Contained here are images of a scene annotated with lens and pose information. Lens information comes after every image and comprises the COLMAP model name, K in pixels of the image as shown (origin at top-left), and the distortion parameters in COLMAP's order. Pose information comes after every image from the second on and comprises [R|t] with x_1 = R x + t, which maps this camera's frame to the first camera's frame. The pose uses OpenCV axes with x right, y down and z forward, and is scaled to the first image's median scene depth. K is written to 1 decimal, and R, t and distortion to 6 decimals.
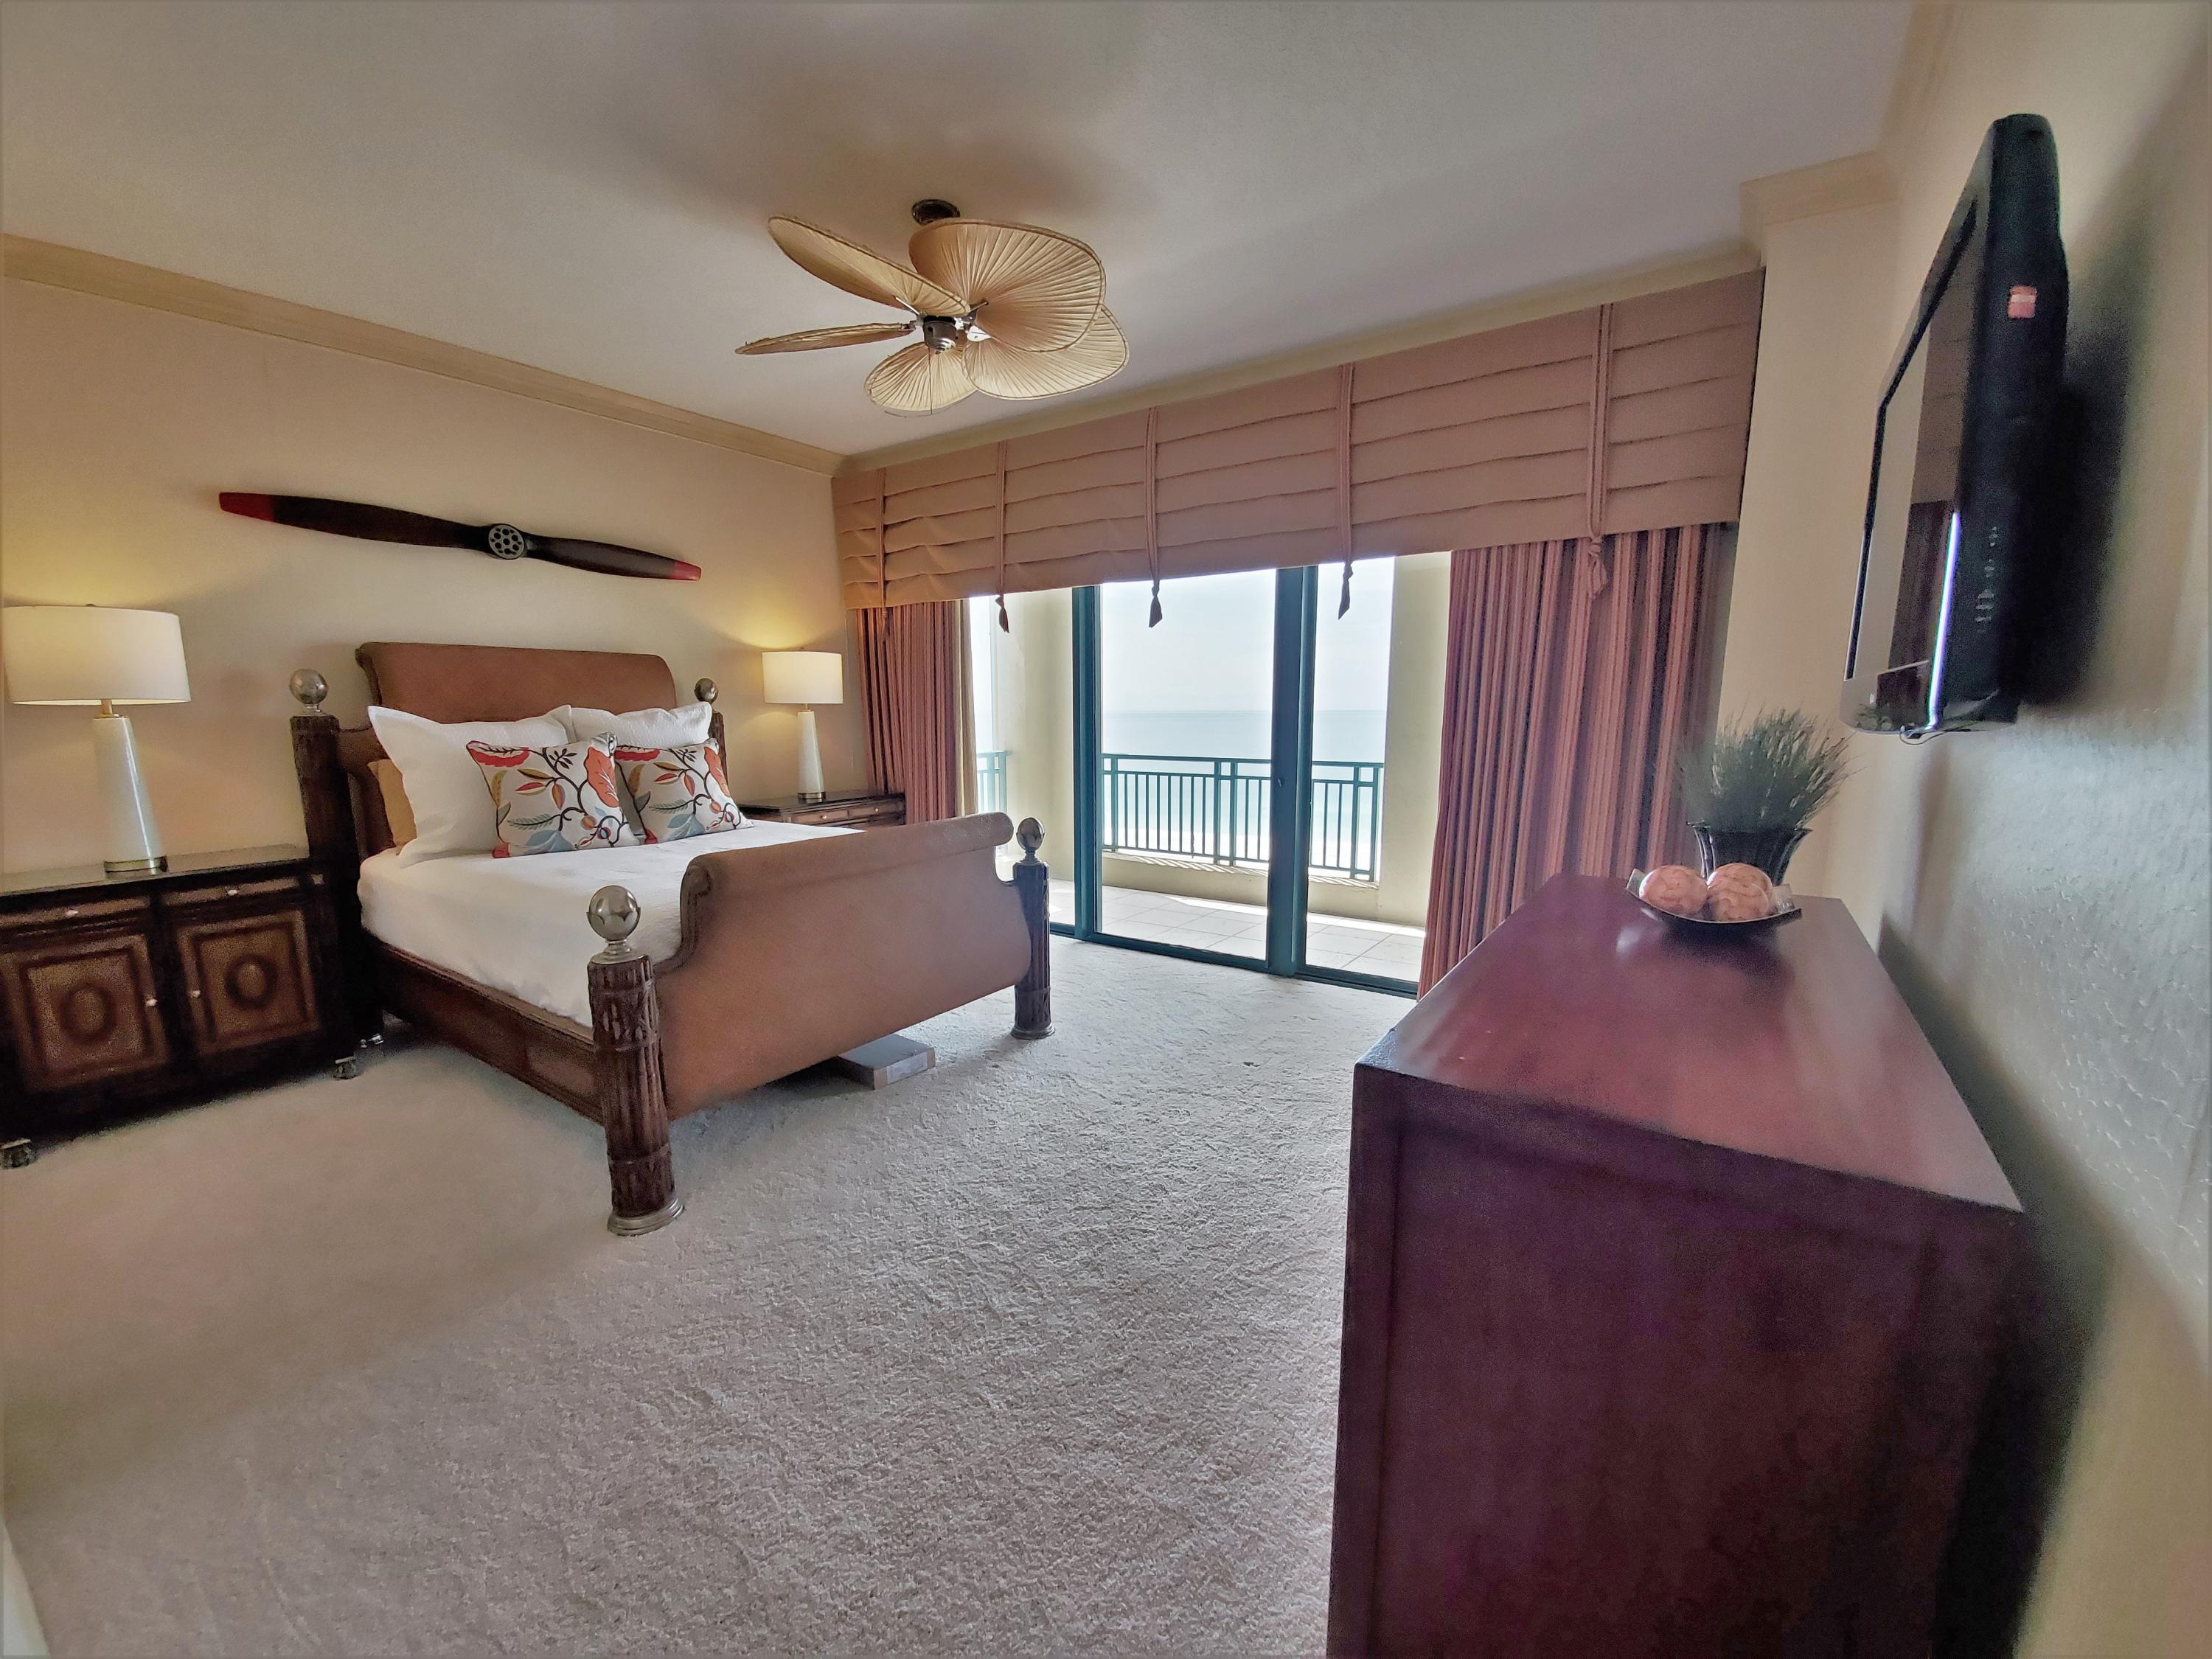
lens RADIAL K [[890.2, 0, 1115.8], [0, 890.2, 866.6], [0, 0, 1]] dist [-0.003460, -0.007209]
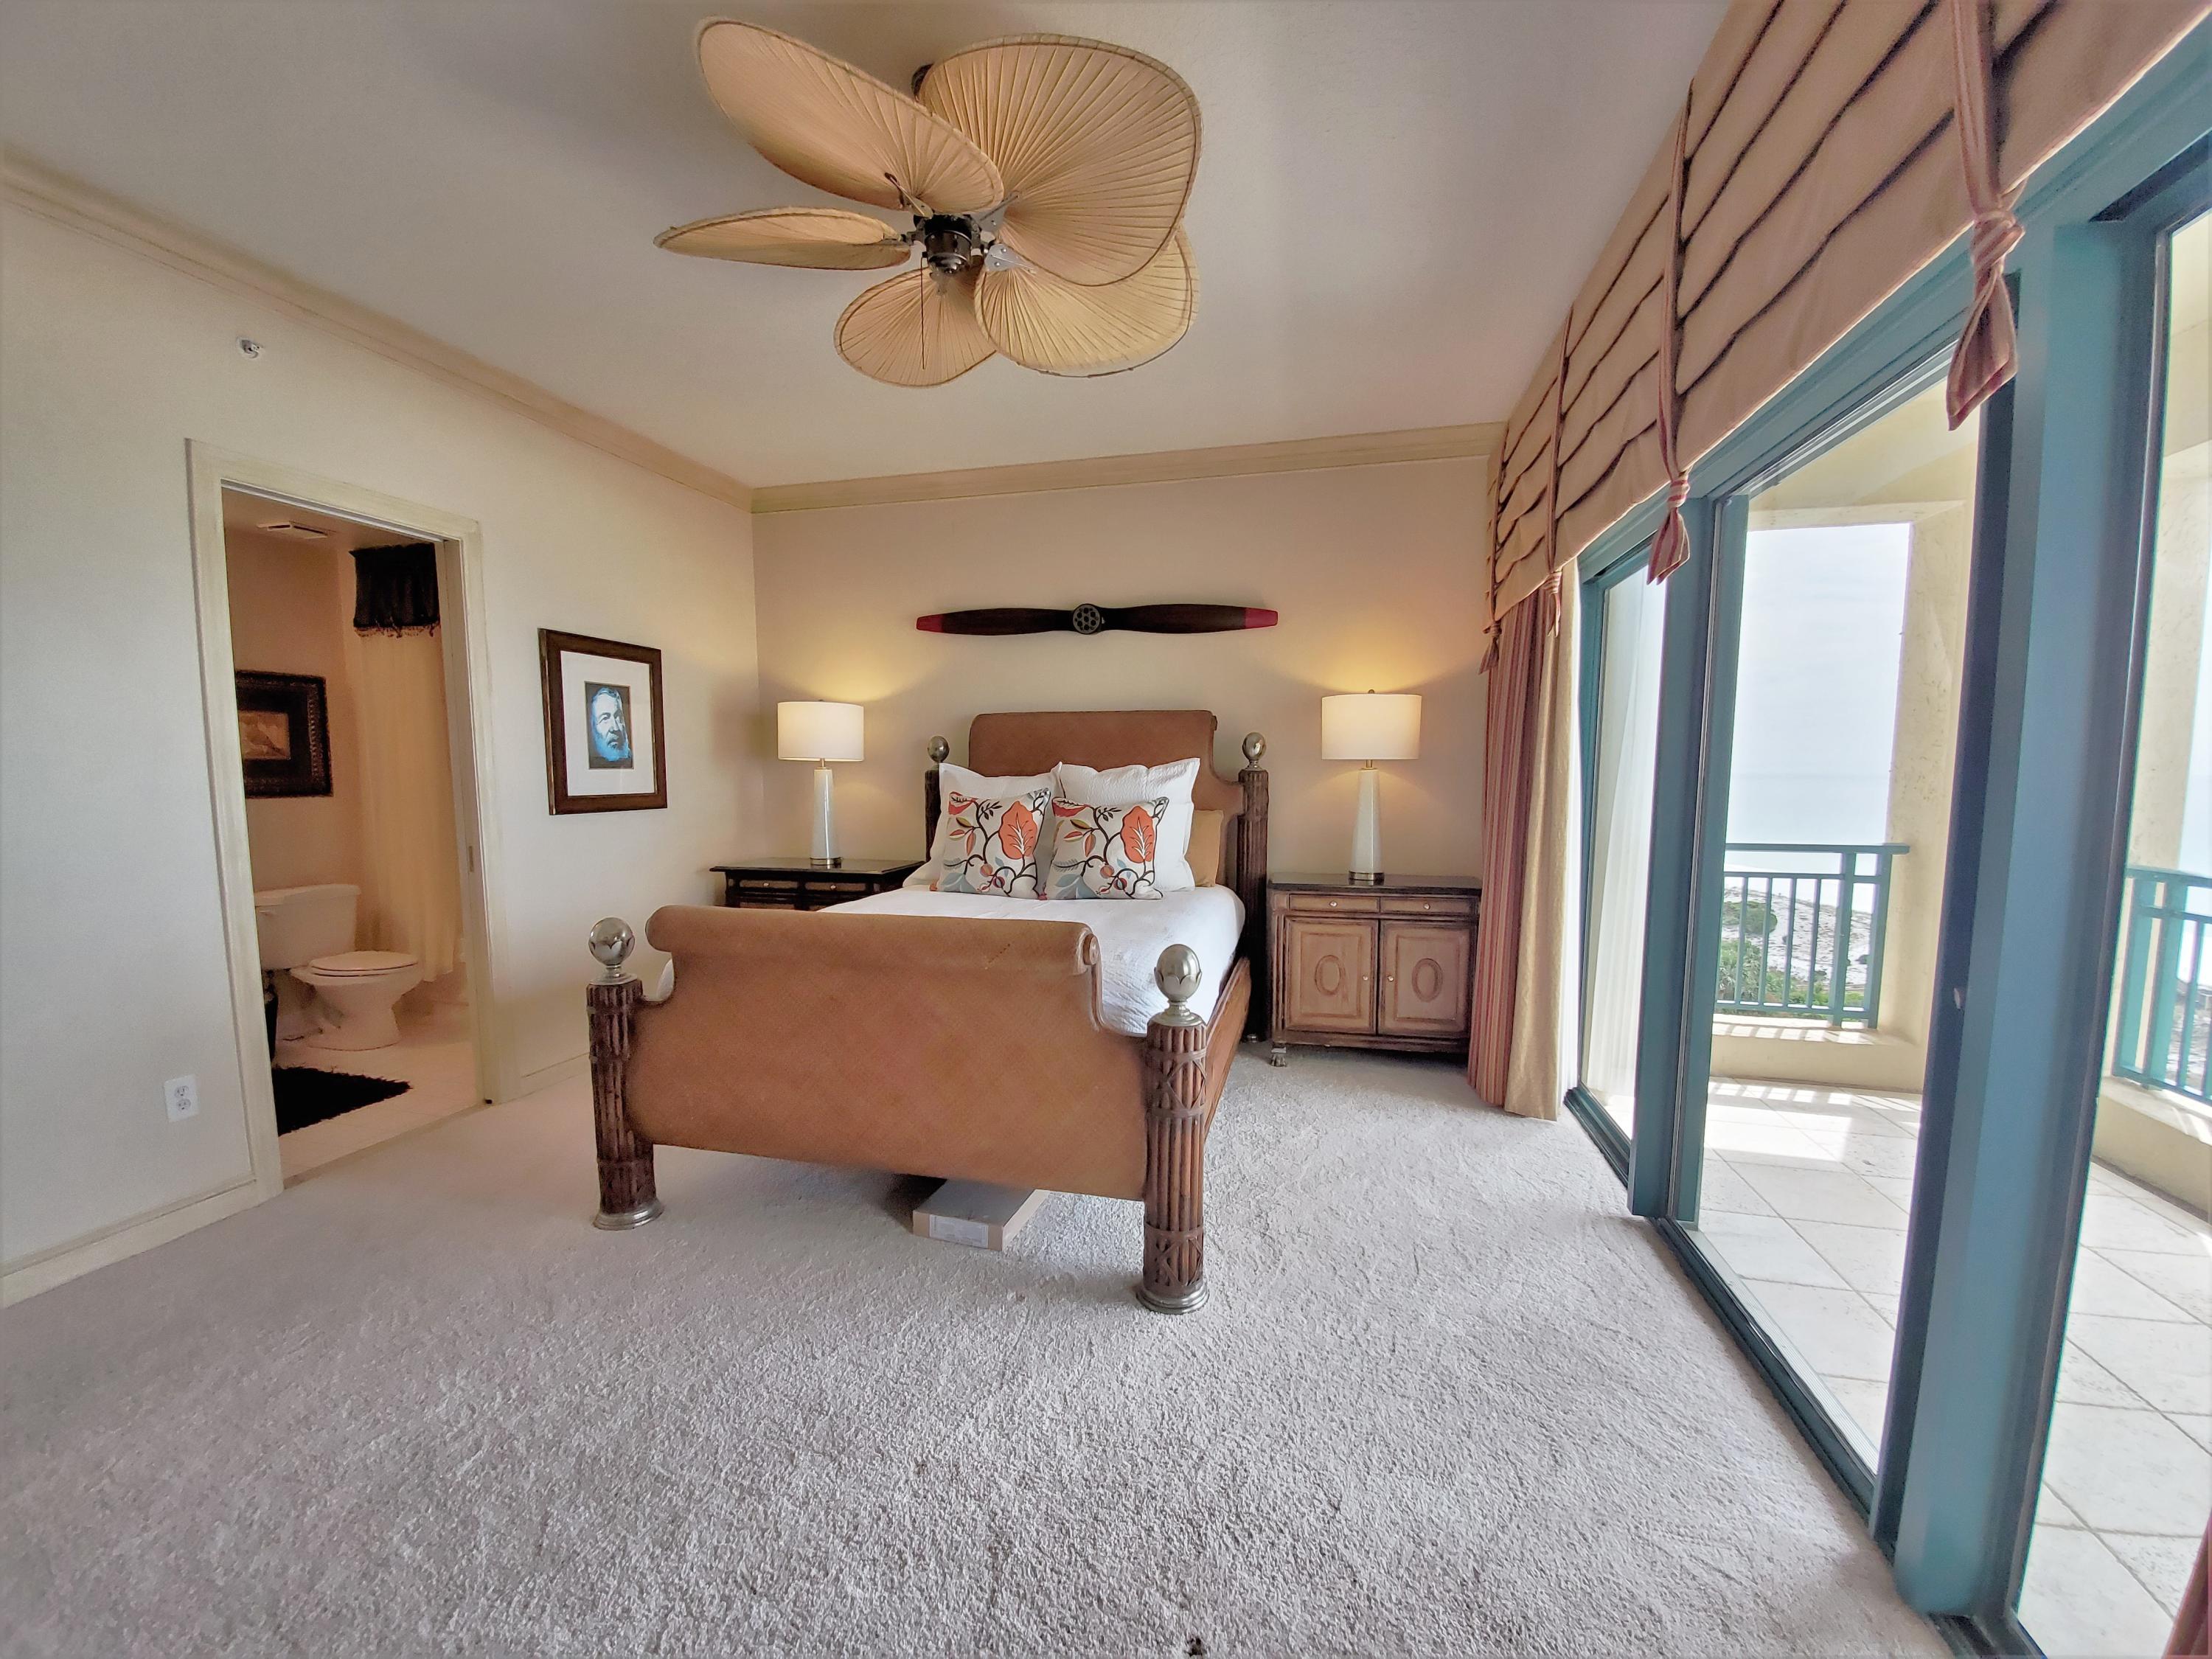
lens RADIAL K [[890.2, 0, 1106.2], [0, 890.2, 856.1], [0, 0, 1]] dist [-0.003460, -0.007209]
pose [[0.338931, 0.096033, -0.935897, 0.447334], [-0.166814, 0.985149, 0.040675, -0.130801], [0.925904, 0.142334, 0.349917, 0.733304]]
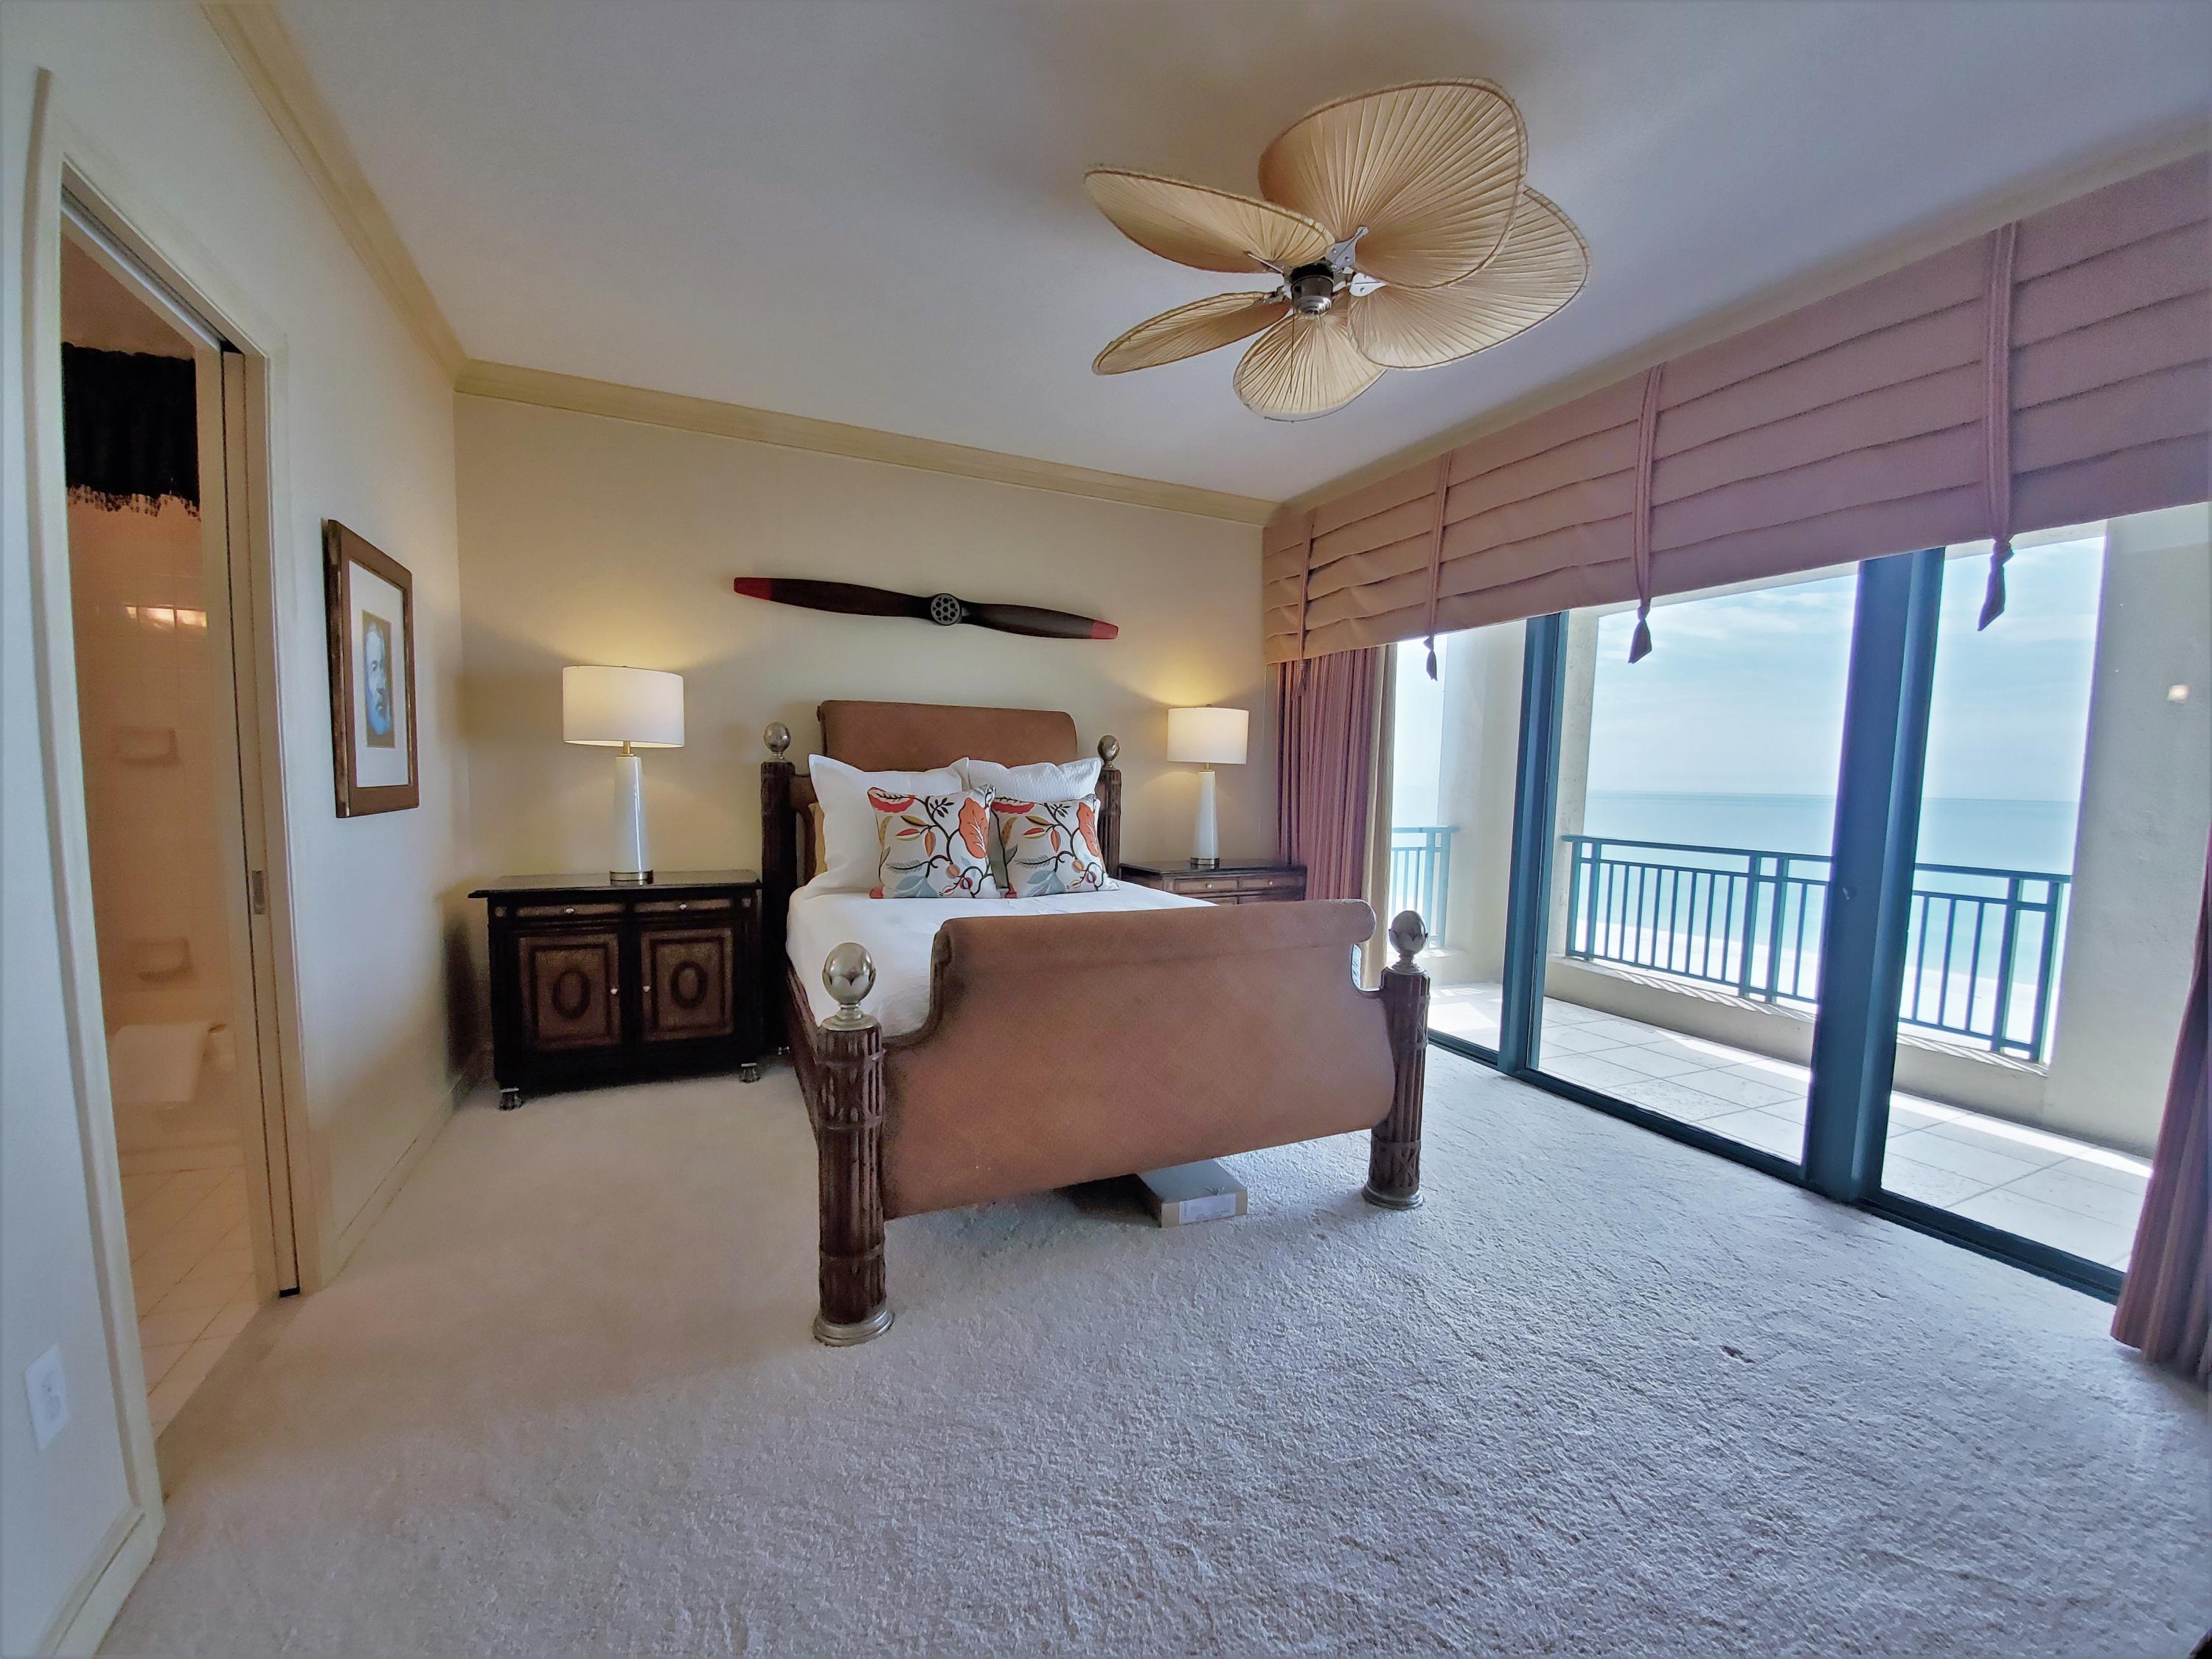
lens RADIAL K [[890.2, 0, 1102.5], [0, 890.2, 859.5], [0, 0, 1]] dist [-0.003460, -0.007209]
pose [[0.852602, 0.069281, -0.517947, 0.068095], [-0.115296, 0.991686, -0.057141, -0.024442], [0.509682, 0.108436, 0.853502, 0.220842]]
